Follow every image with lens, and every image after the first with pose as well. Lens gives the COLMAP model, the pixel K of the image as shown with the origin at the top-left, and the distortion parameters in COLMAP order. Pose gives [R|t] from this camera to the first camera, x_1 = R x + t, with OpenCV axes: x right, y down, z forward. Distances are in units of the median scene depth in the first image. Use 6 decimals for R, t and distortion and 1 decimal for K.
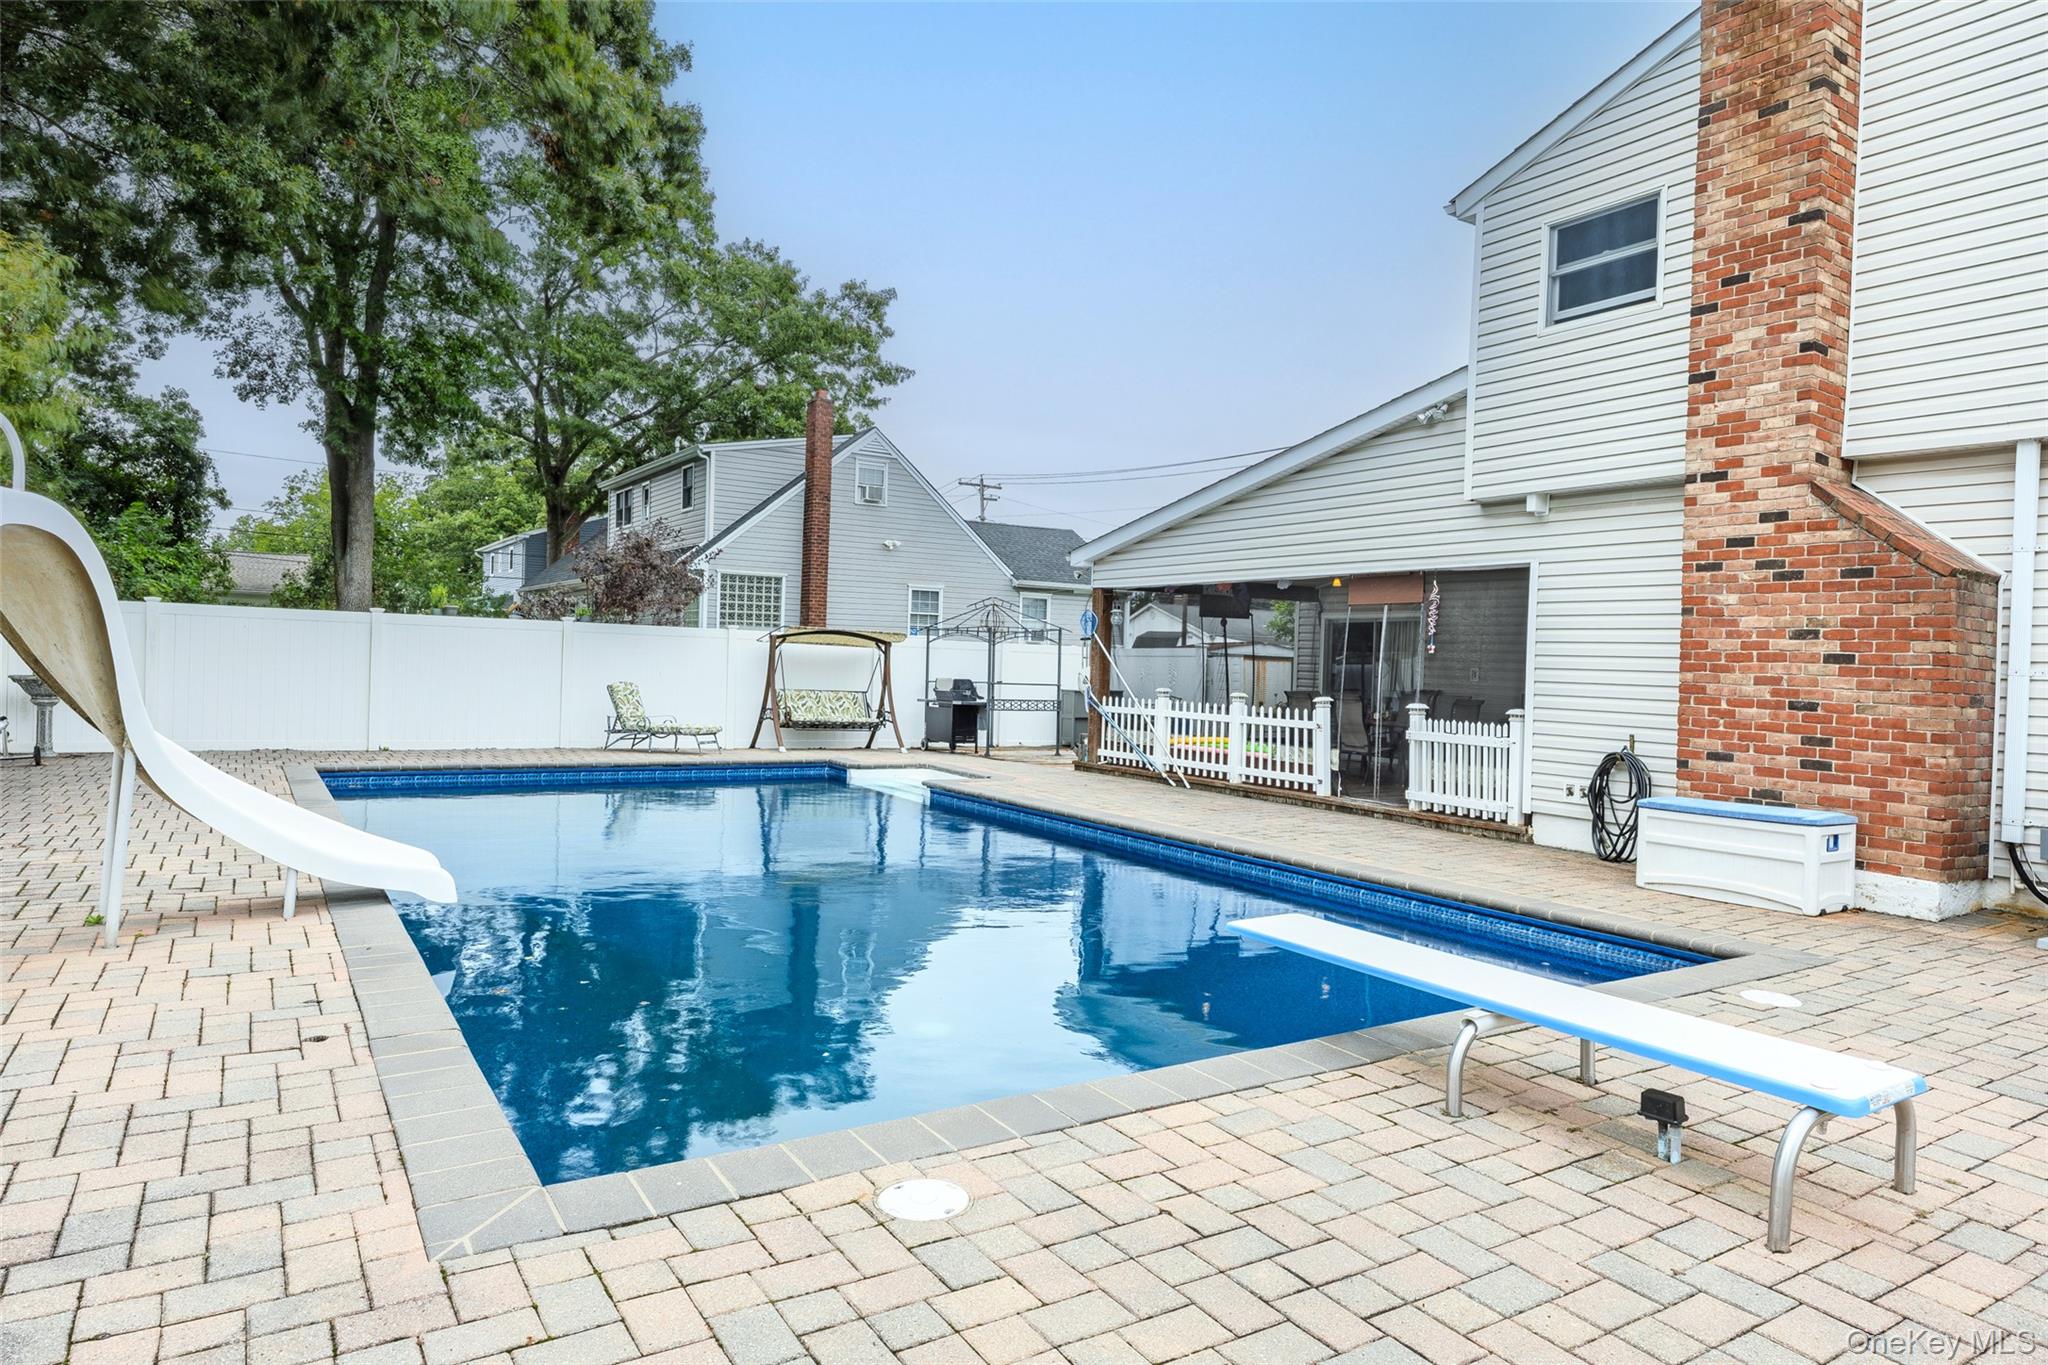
lens RADIAL K [[1228.1, 0, 1021.7], [0, 1228.1, 668.0], [0, 0, 1]] dist [-0.006218, -0.000576]
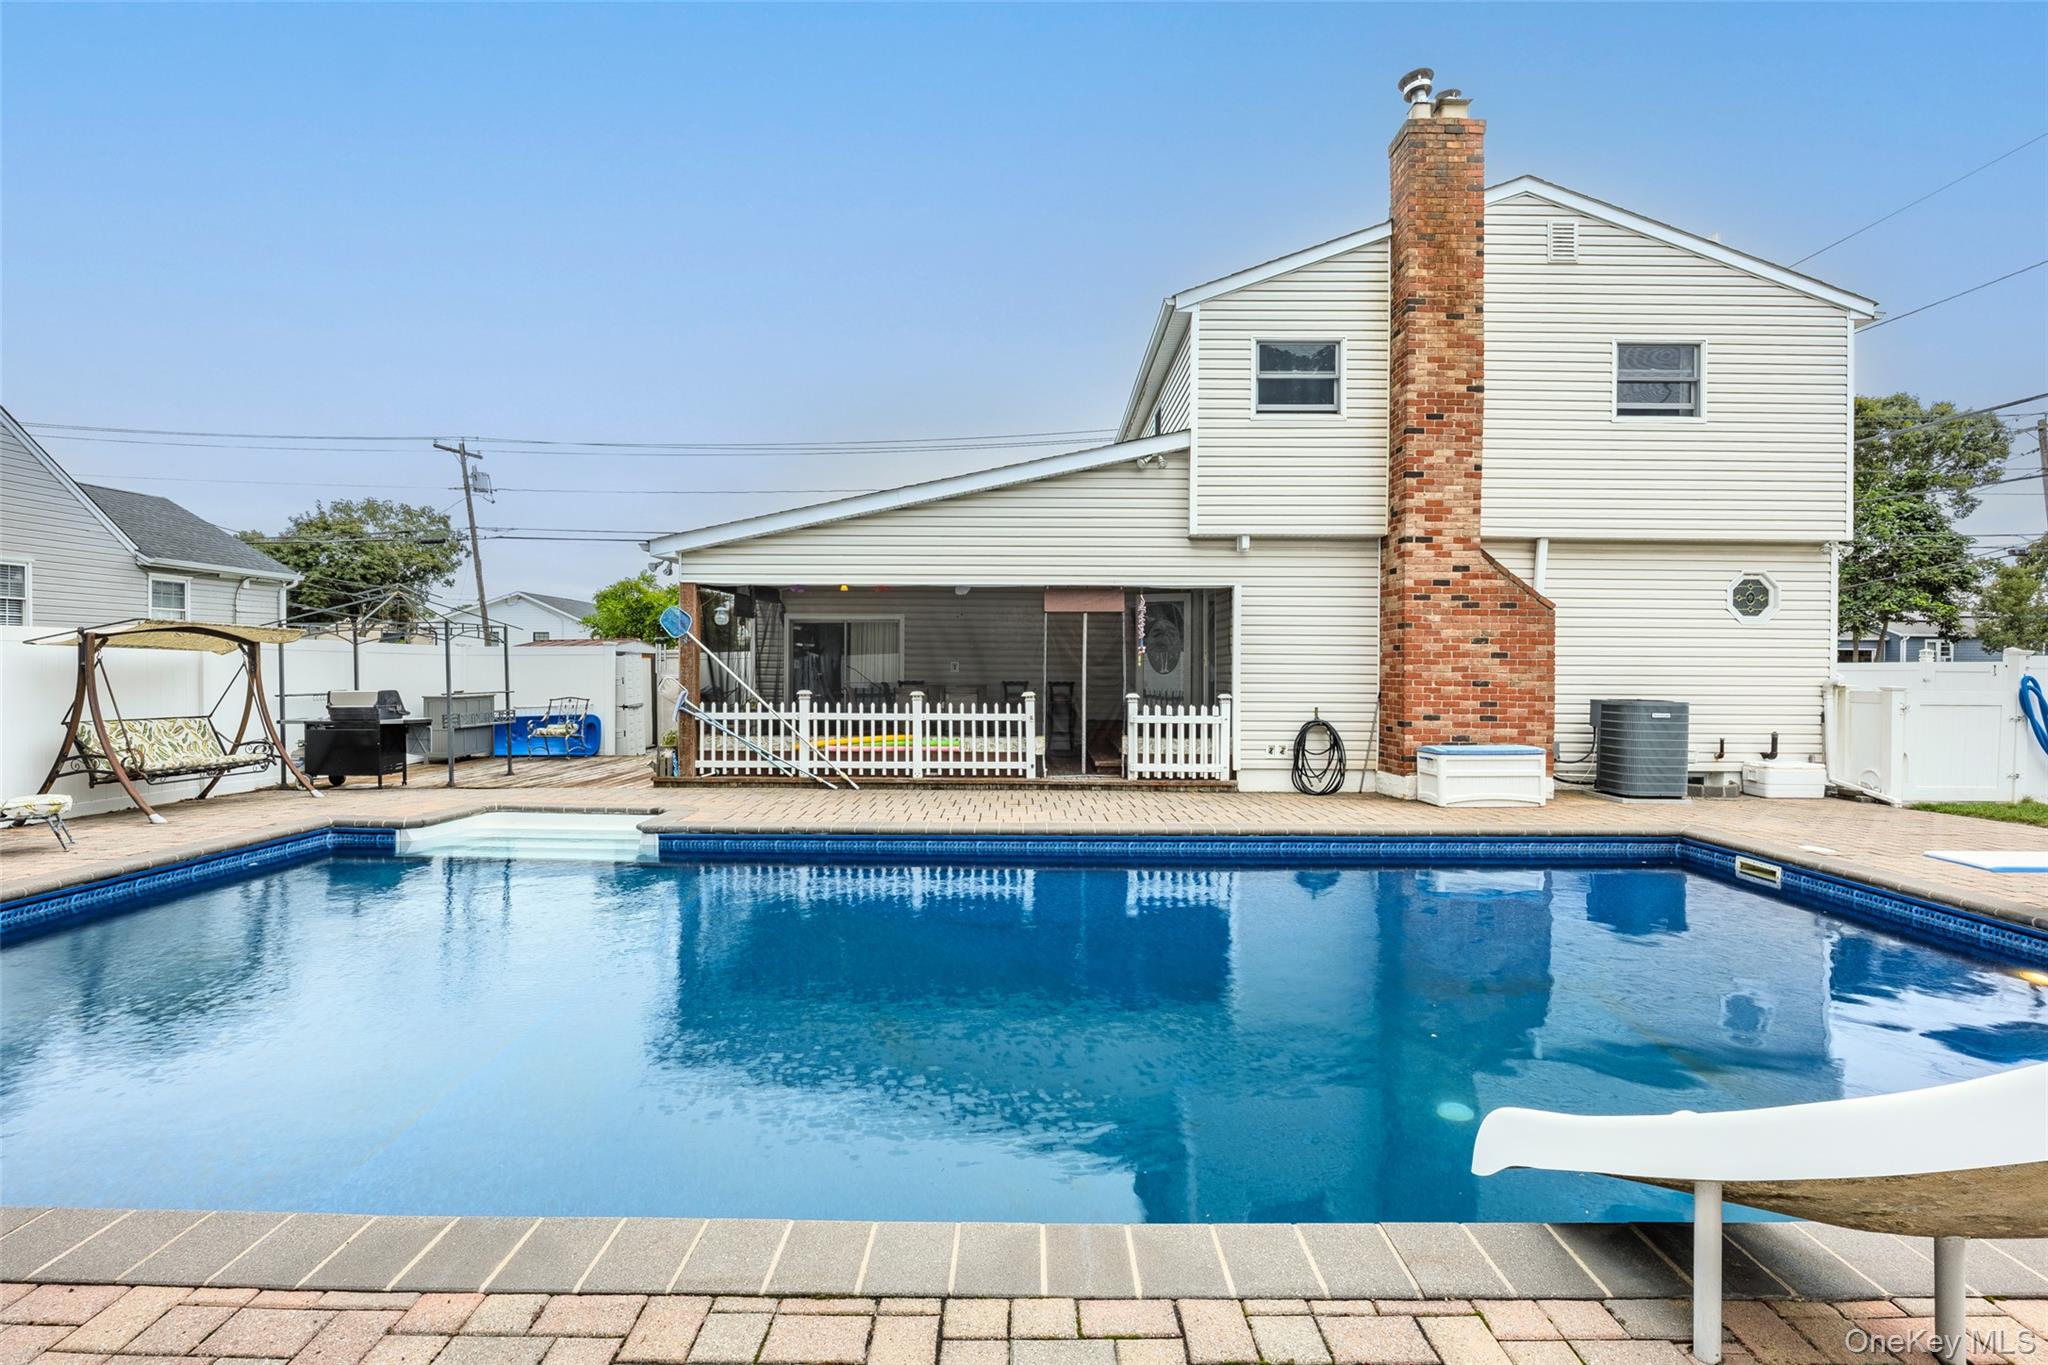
lens RADIAL K [[953.5, 0, 1021.6], [0, 953.5, 673.2], [0, 0, 1]] dist [-0.015751, 0.000519]
pose [[0.537254, -0.034793, 0.842702, -0.495056], [0.015517, 0.999387, 0.031370, -0.021121], [-0.843278, -0.003778, 0.537465, 0.520881]]
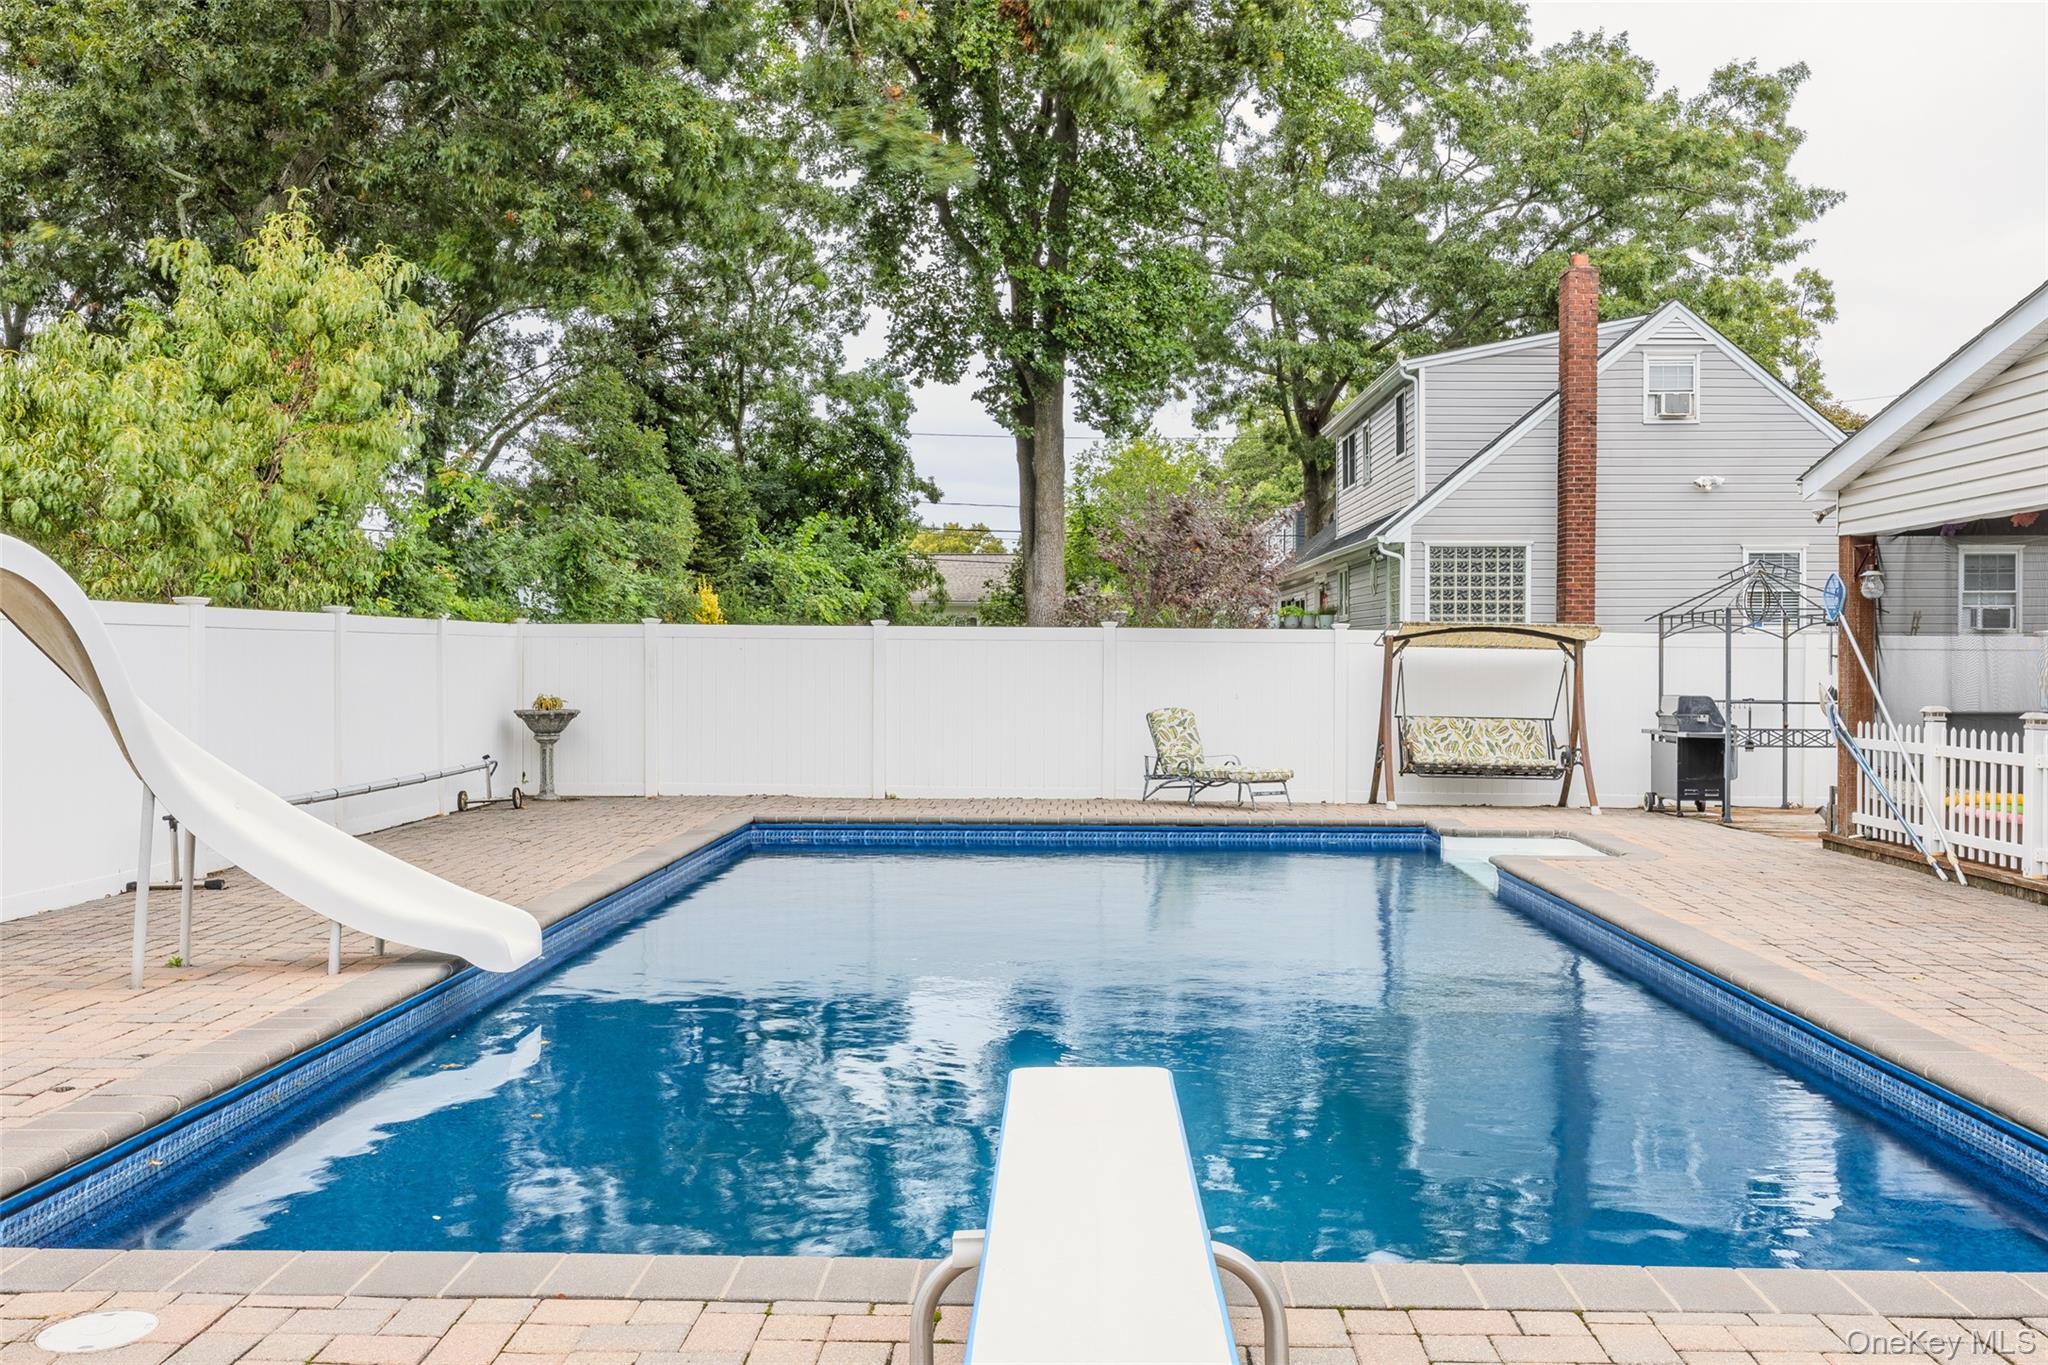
lens RADIAL K [[1821.8, 0, 1024.0], [0, 1821.8, 682.5], [0, 0, 1]] dist [0.006175, -0.004374]
pose [[0.828532, -0.021830, -0.559515, 0.275879], [0.020702, 0.999751, -0.008349, 0.004018], [0.559558, -0.004666, 0.828778, 0.079002]]
